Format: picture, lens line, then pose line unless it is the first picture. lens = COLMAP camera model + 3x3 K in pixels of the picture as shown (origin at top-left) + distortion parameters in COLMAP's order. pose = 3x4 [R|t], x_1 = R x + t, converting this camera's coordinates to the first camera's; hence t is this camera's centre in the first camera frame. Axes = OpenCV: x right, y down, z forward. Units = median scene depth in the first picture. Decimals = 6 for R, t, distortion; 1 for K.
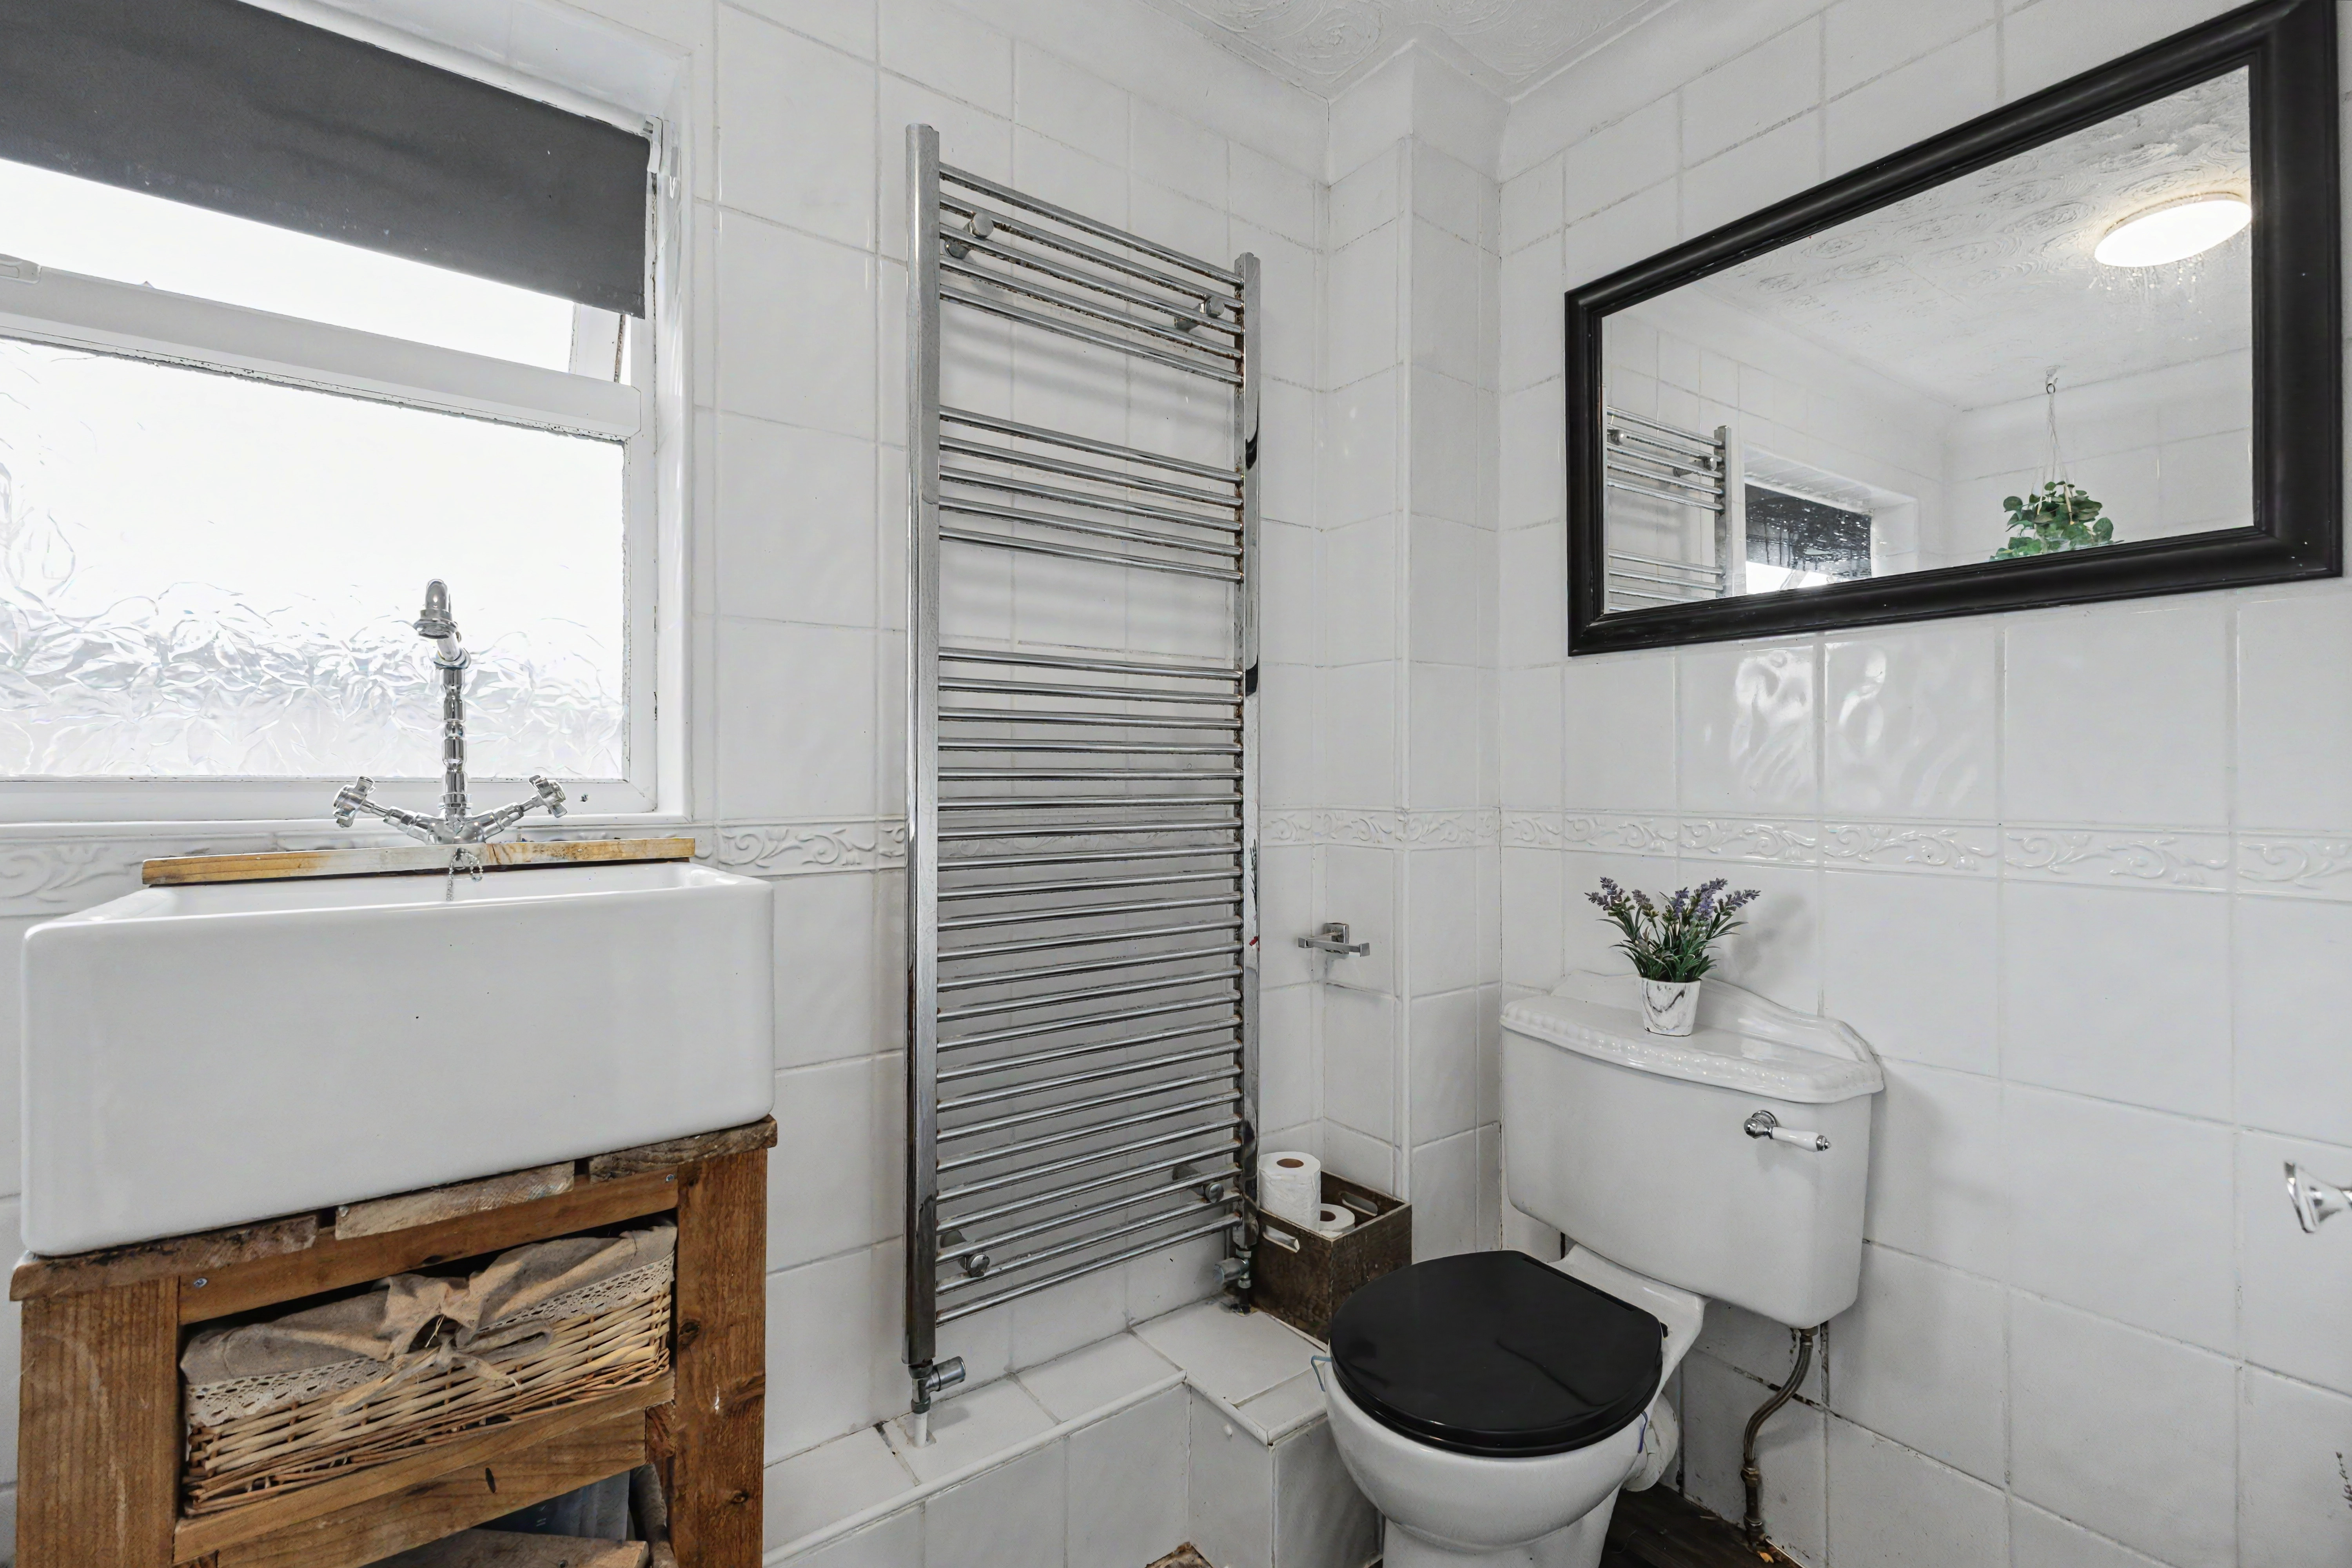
lens RADIAL K [[1026.8, 0, 1176.4], [0, 1026.8, 768.8], [0, 0, 1]] dist [0.019397, -0.006857]
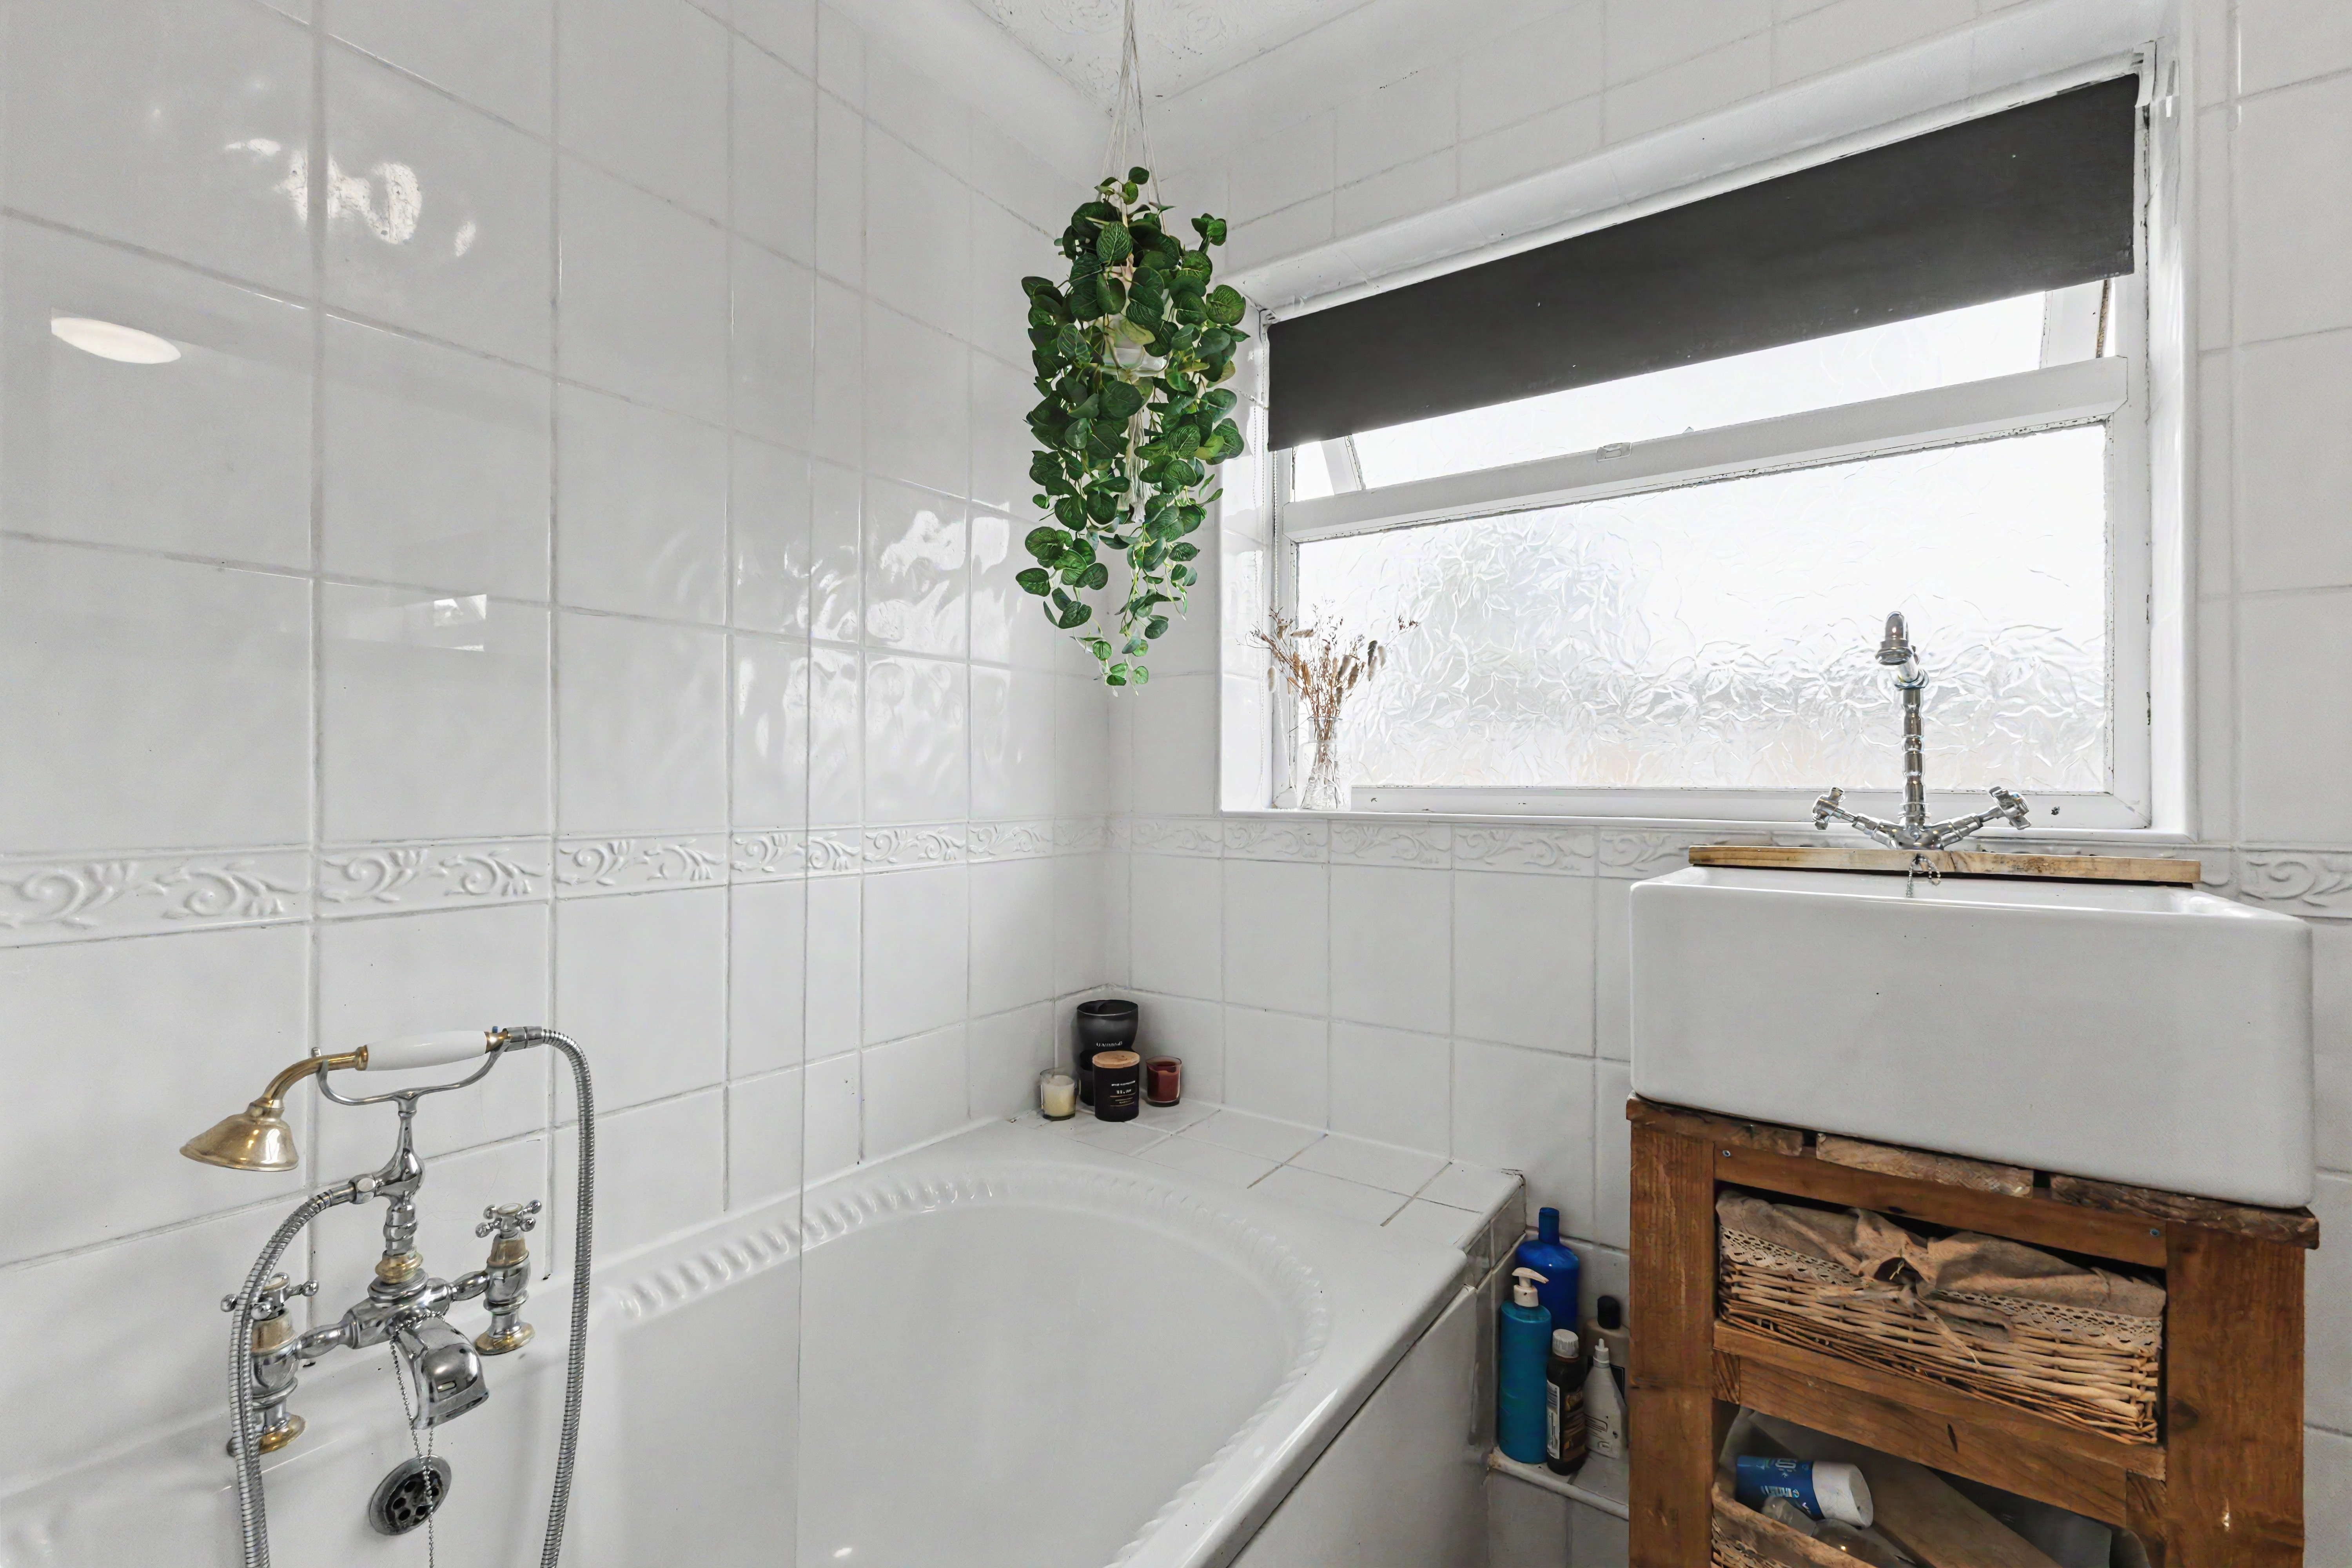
lens RADIAL K [[1026.8, 0, 1167.6], [0, 1026.8, 778.3], [0, 0, 1]] dist [0.019397, -0.006857]
pose [[0.318503, -0.005192, -0.947908, 0.095992], [0.003077, 0.999985, -0.004444, -0.000012], [0.947917, -0.001501, 0.318514, -0.104388]]
